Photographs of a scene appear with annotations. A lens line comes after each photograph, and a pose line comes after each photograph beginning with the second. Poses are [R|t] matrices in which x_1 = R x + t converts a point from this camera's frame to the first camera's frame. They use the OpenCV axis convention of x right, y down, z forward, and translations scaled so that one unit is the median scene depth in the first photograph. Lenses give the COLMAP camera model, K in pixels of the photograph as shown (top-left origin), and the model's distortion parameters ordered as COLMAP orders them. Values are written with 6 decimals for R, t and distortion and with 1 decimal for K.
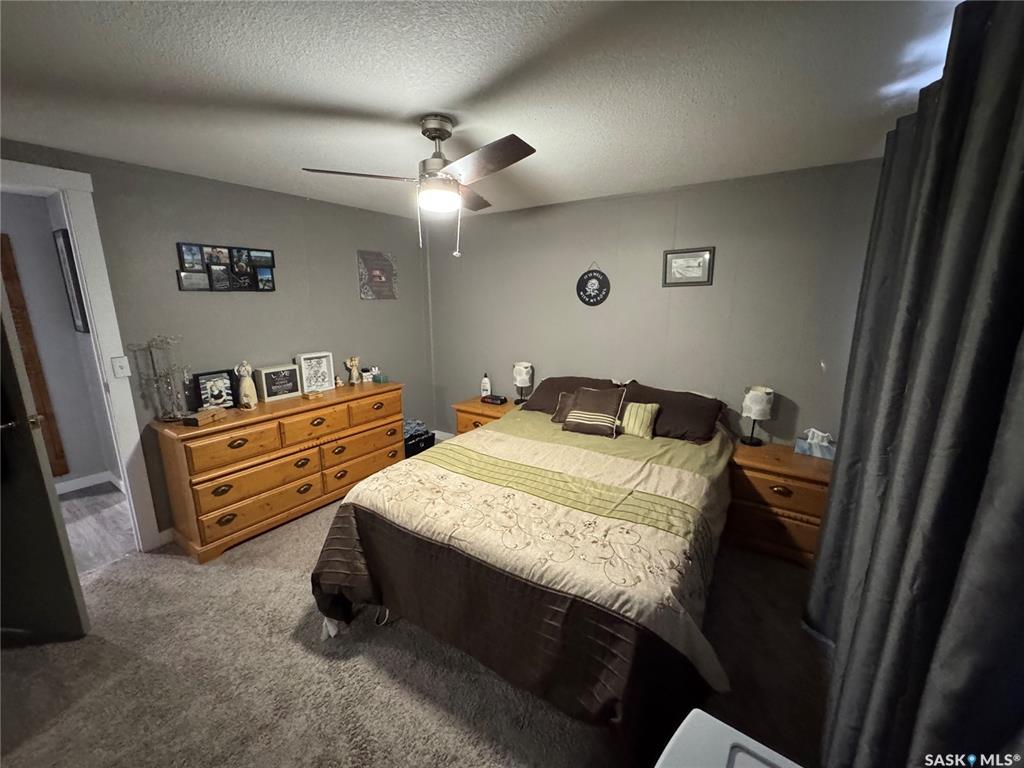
lens RADIAL K [[409.0, 0, 511.3], [0, 409.0, 384.1], [0, 0, 1]] dist [-0.002137, 0.000455]
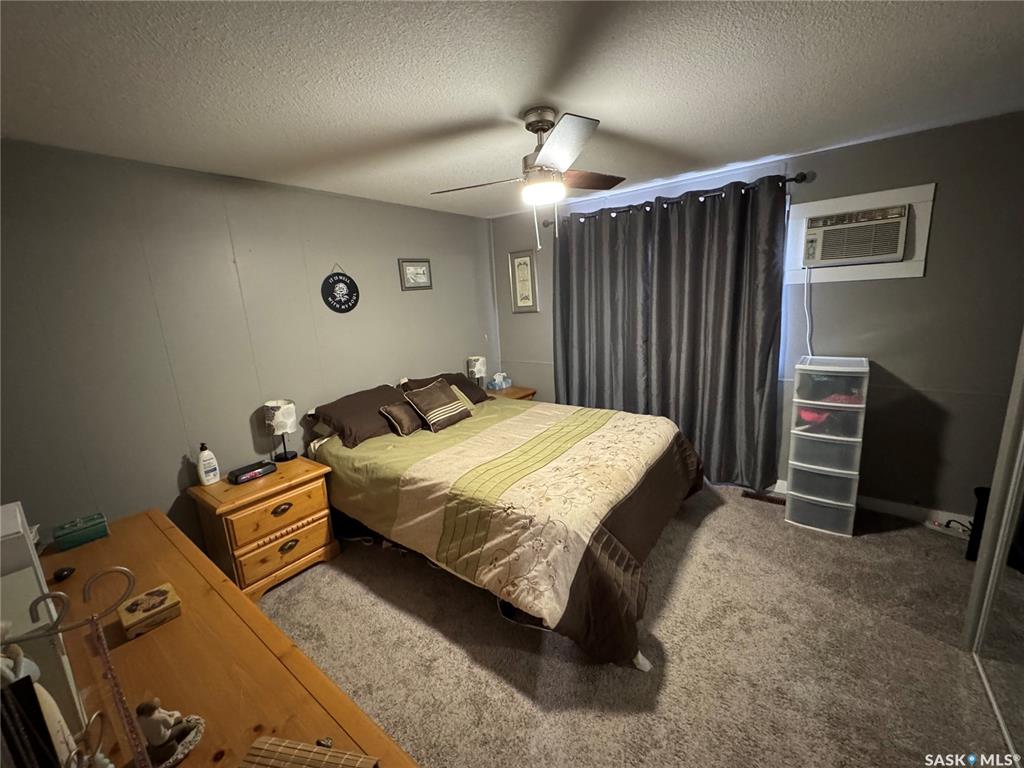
lens RADIAL K [[409.0, 0, 512.4], [0, 409.0, 384.5], [0, 0, 1]] dist [-0.002137, 0.000455]
pose [[0.047761, -0.211909, 0.976122, -0.716651], [0.264154, 0.945125, 0.192255, -0.122436], [-0.963297, 0.248664, 0.101117, 0.618257]]
